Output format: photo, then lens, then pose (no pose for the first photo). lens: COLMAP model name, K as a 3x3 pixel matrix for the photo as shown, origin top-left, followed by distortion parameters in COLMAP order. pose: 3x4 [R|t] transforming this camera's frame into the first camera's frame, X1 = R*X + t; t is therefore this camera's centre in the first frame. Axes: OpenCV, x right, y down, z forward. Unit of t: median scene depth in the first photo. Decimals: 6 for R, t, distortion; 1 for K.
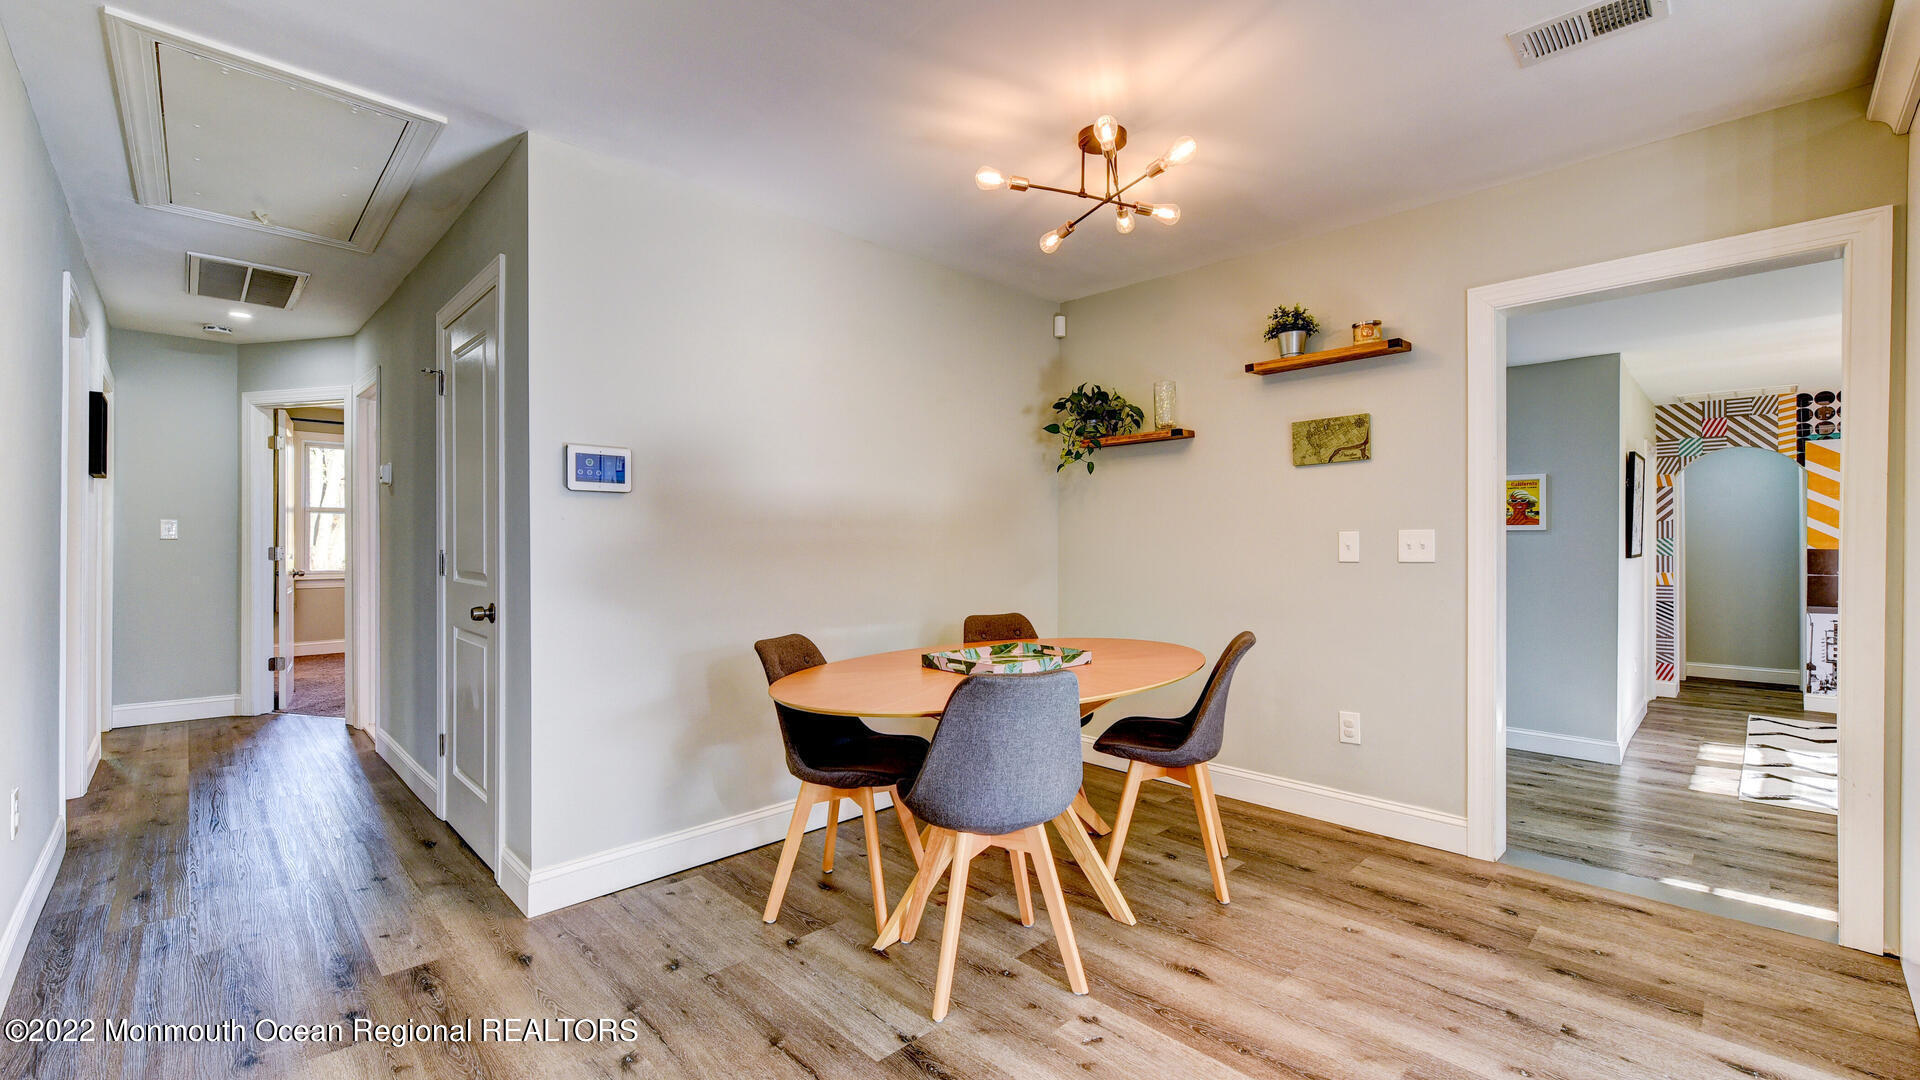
lens RADIAL K [[793.0, 0, 961.5], [0, 793.0, 542.3], [0, 0, 1]] dist [0.004187, -0.000047]
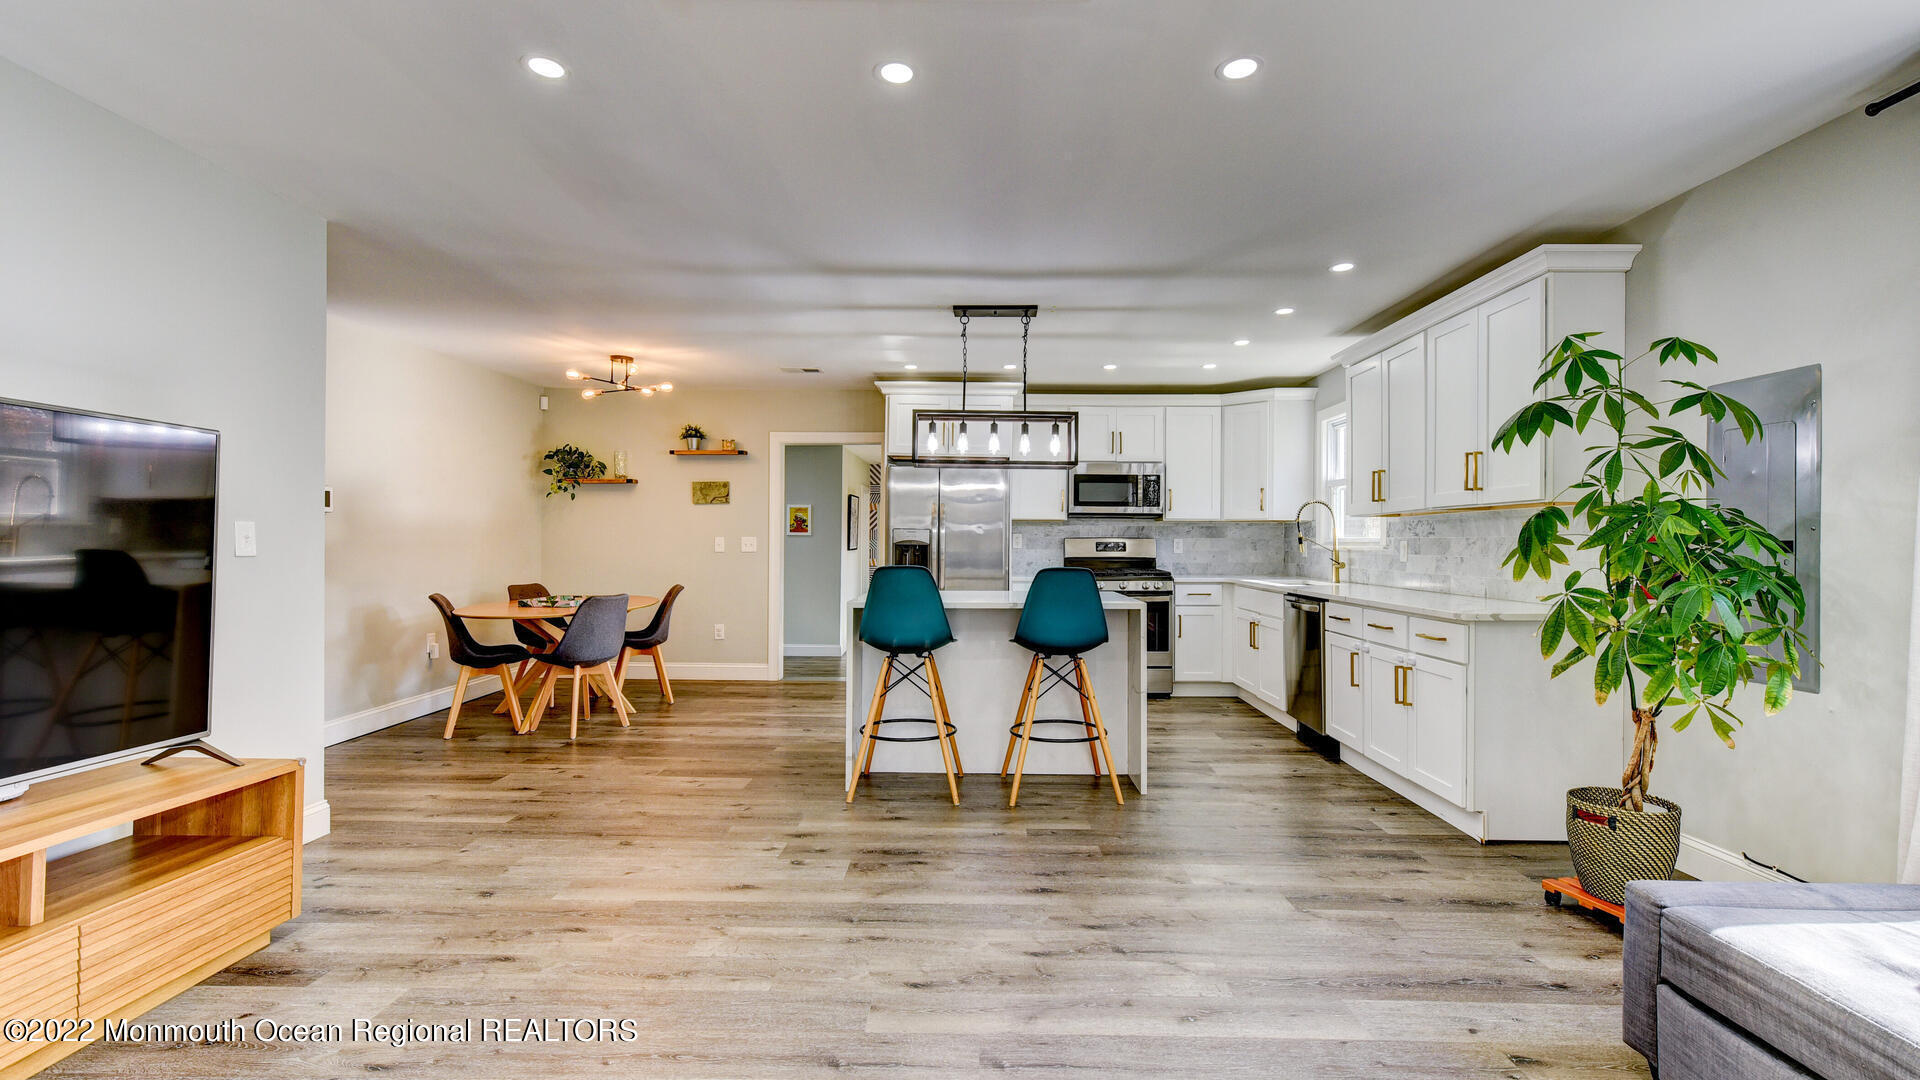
lens RADIAL K [[793.0, 0, 960.3], [0, 793.0, 538.6], [0, 0, 1]] dist [0.004187, -0.000047]
pose [[0.704511, 0.007299, 0.709656, -0.417835], [-0.007101, 0.999970, -0.003235, -0.006207], [-0.709658, -0.002760, 0.704541, -0.702503]]
